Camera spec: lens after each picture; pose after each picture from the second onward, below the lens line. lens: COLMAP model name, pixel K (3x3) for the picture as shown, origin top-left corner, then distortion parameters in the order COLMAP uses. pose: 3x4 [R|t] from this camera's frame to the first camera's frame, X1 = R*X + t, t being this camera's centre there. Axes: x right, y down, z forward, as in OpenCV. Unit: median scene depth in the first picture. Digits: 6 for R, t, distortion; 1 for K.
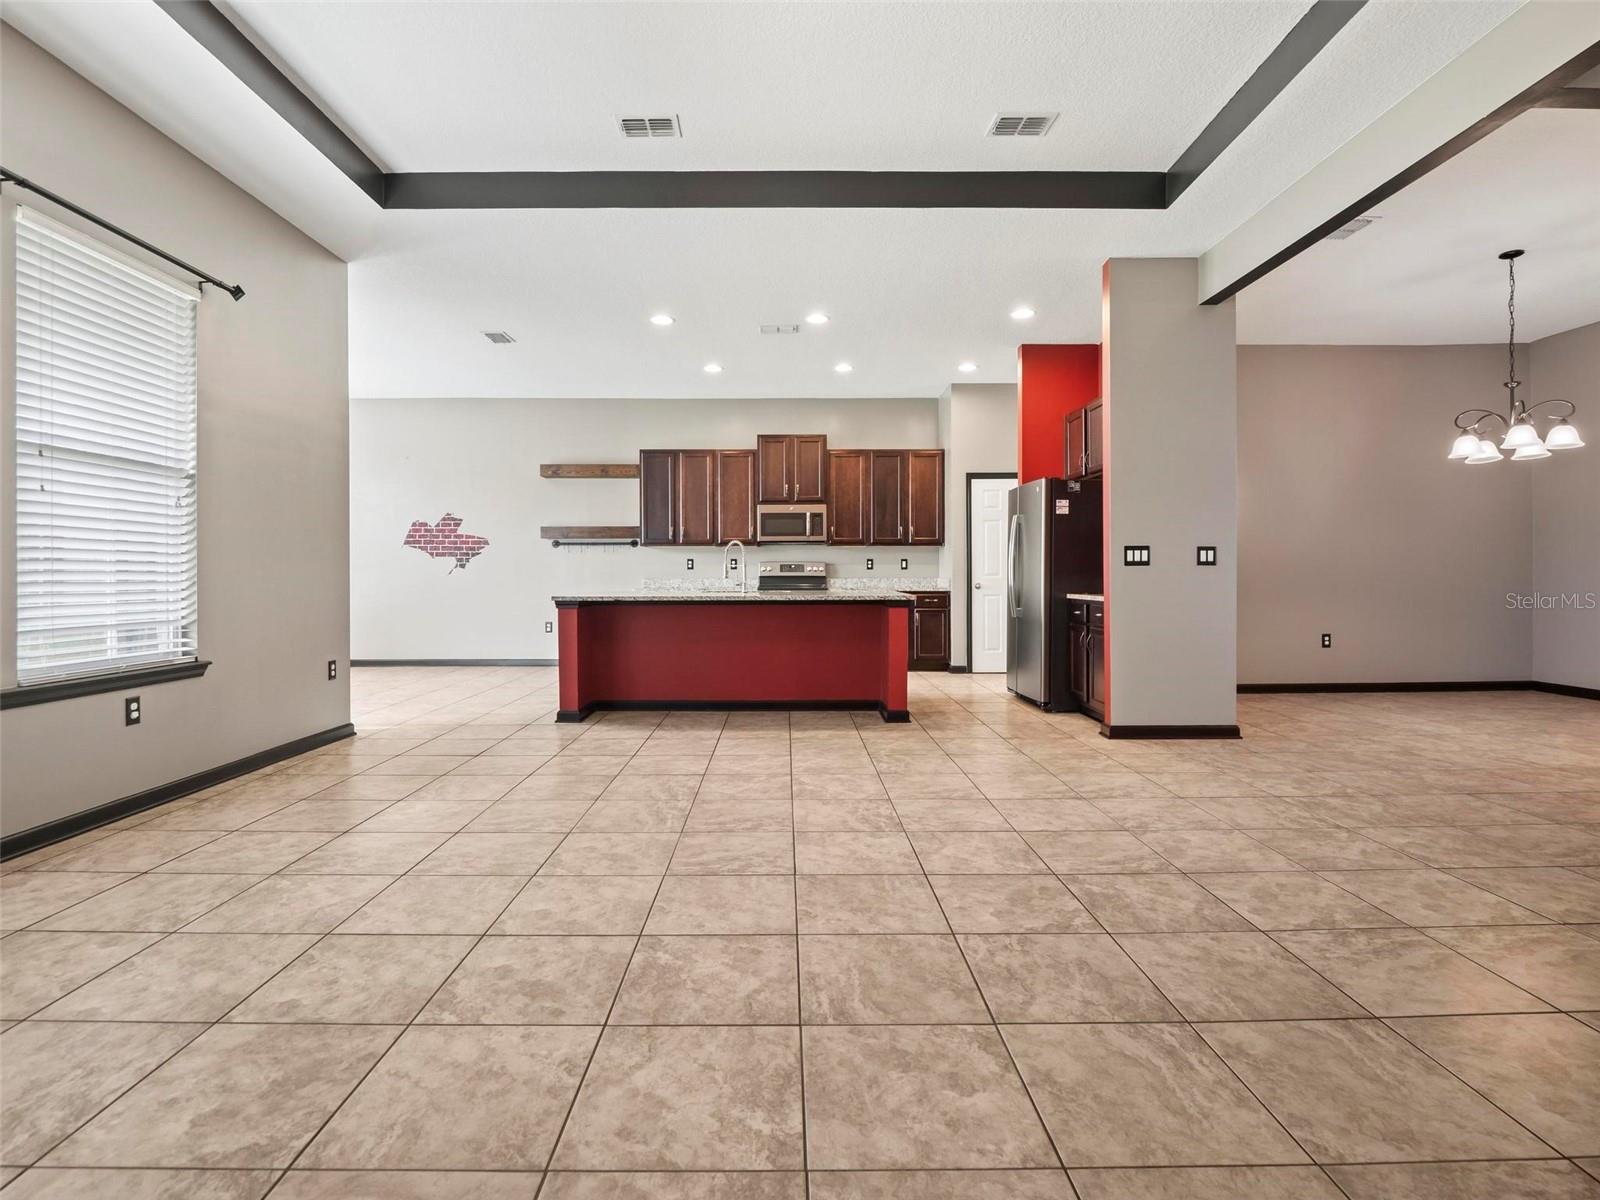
lens RADIAL K [[783.9, 0, 791.8], [0, 783.9, 585.7], [0, 0, 1]] dist [-0.010876, -0.001635]
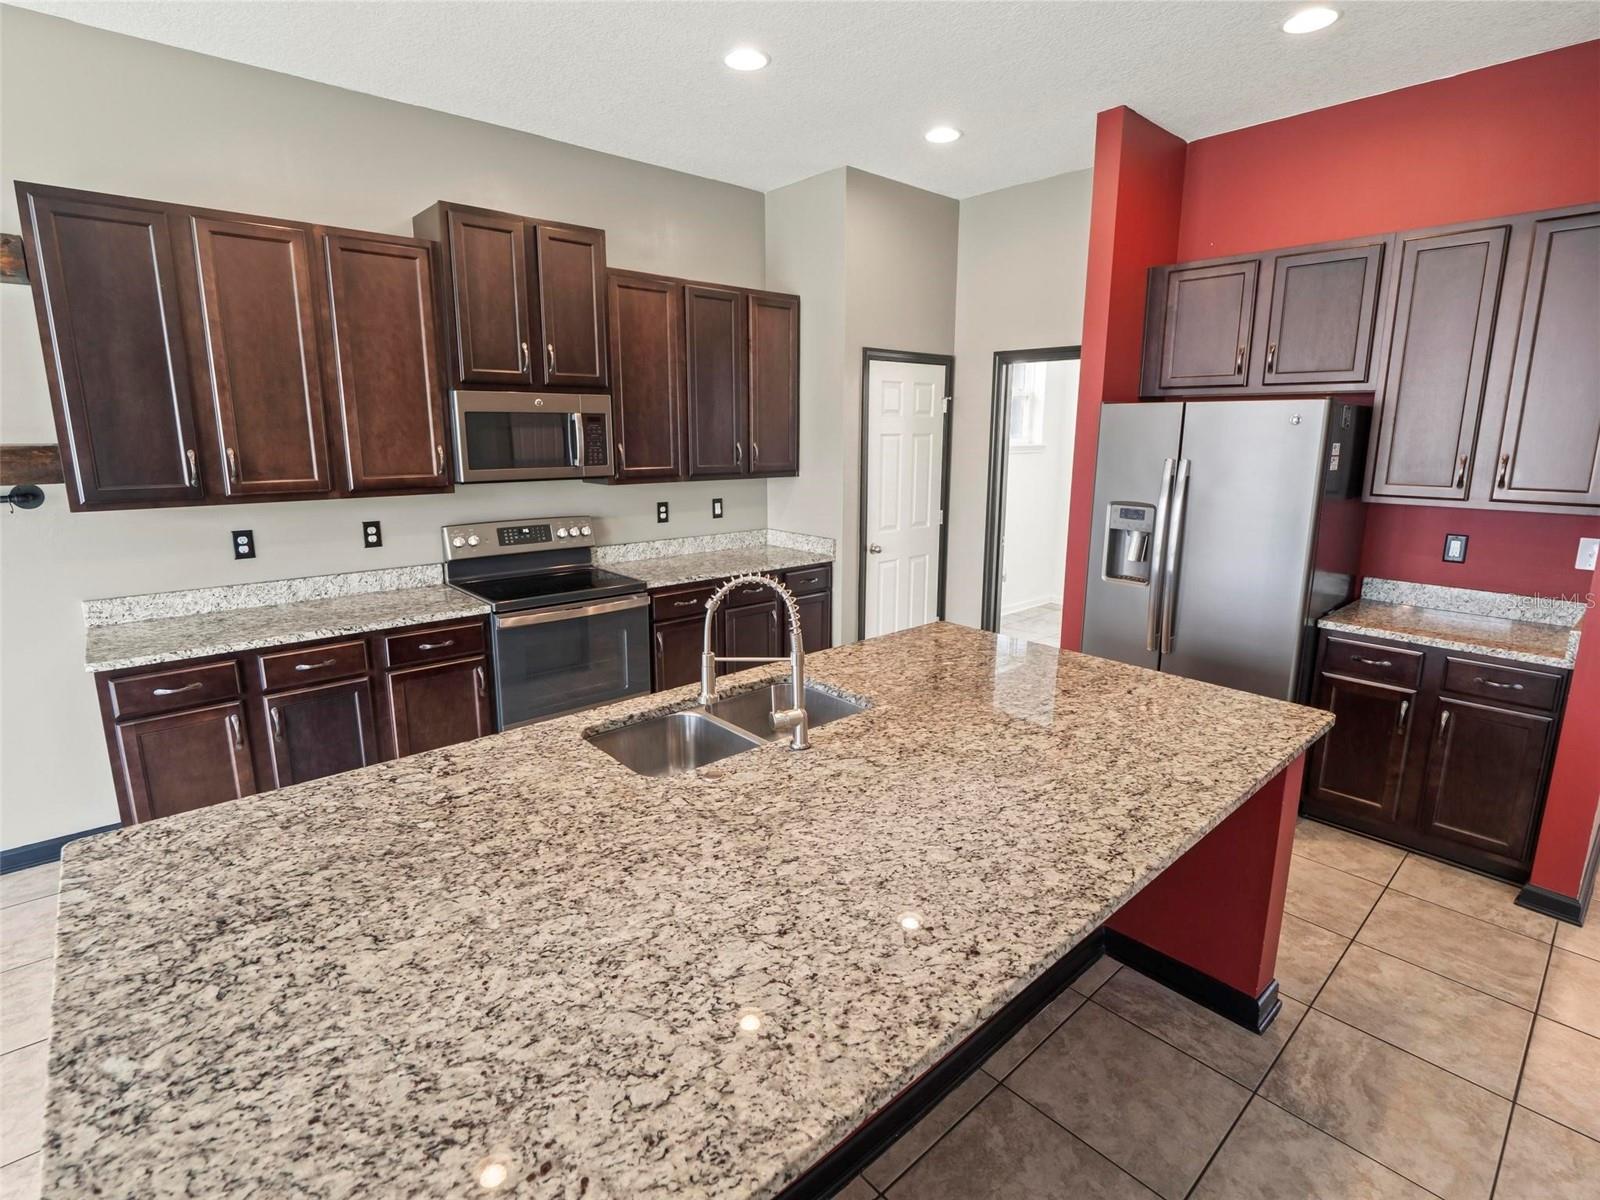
lens RADIAL K [[783.9, 0, 793.0], [0, 783.9, 589.1], [0, 0, 1]] dist [-0.010876, -0.001635]
pose [[0.749158, -0.130502, 0.649408, -0.367659], [0.005310, 0.981552, 0.191123, -0.157338], [-0.662370, -0.139733, 0.736031, 1.151709]]
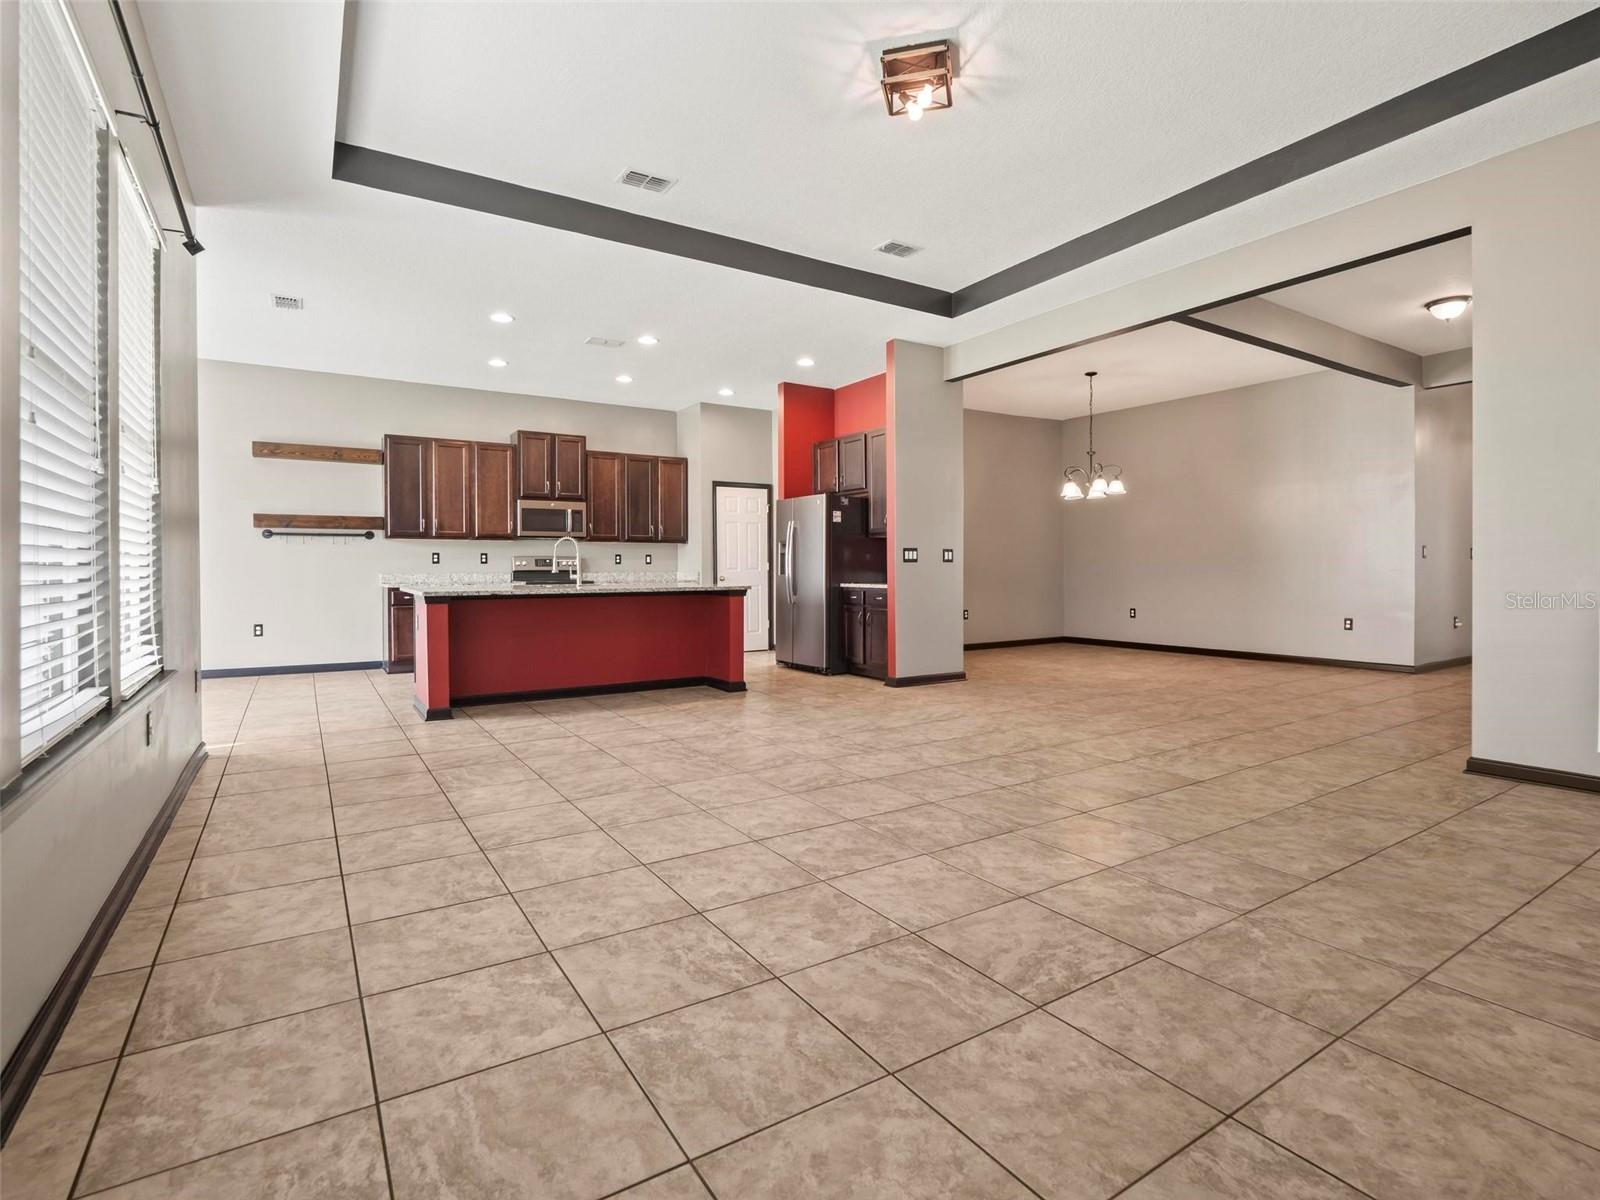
lens RADIAL K [[783.9, 0, 795.0], [0, 783.9, 581.3], [0, 0, 1]] dist [-0.010876, -0.001635]
pose [[0.846544, -0.009467, 0.532234, -0.554294], [0.008581, 0.999955, 0.004139, 0.001080], [-0.532249, 0.001063, 0.846587, -0.084848]]
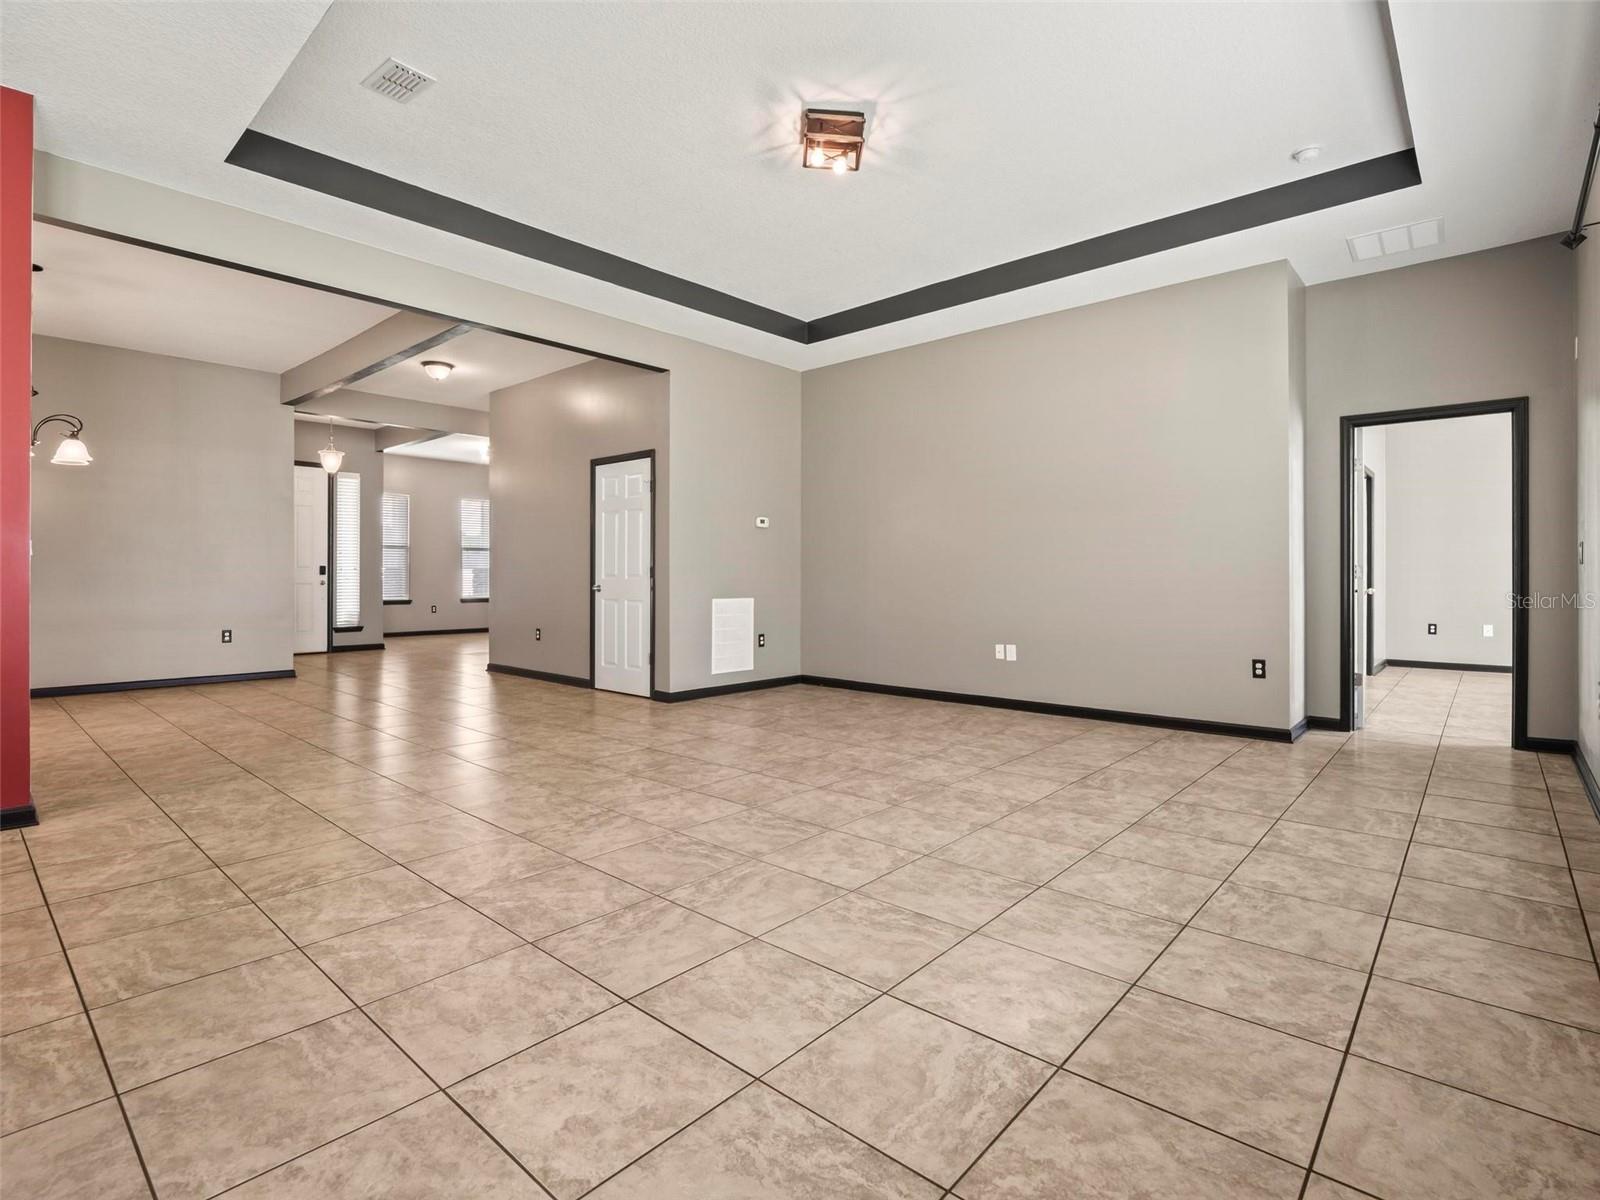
lens RADIAL K [[783.9, 0, 801.0], [0, 783.9, 577.0], [0, 0, 1]] dist [-0.010876, -0.001635]
pose [[-0.744128, 0.000377, 0.668037, -0.589568], [0.009011, 0.999915, 0.009472, -0.015672], [-0.667976, 0.013068, -0.744068, 1.221706]]
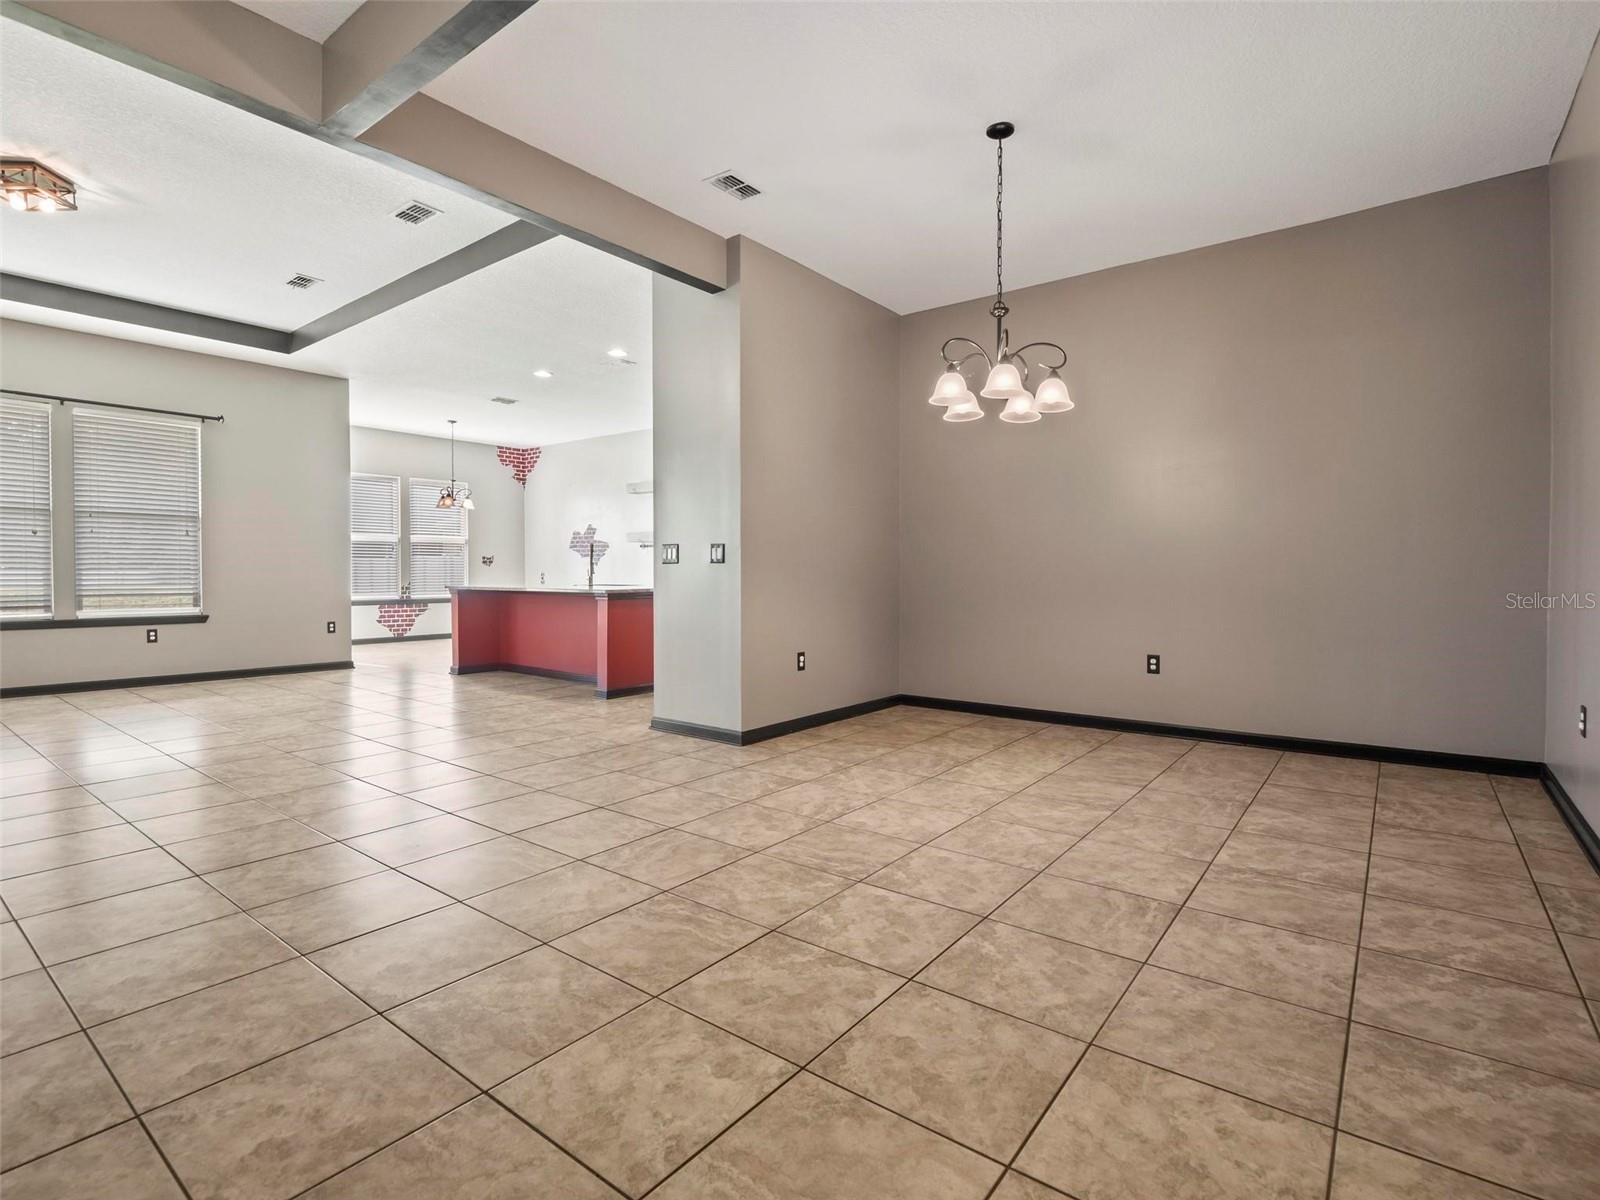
lens RADIAL K [[783.9, 0, 804.5], [0, 783.9, 591.1], [0, 0, 1]] dist [-0.010876, -0.001635]
pose [[0.788017, 0.019733, -0.615337, 1.404984], [-0.012643, 0.999794, 0.015871, -0.009499], [0.615524, -0.004727, 0.788104, 0.351118]]
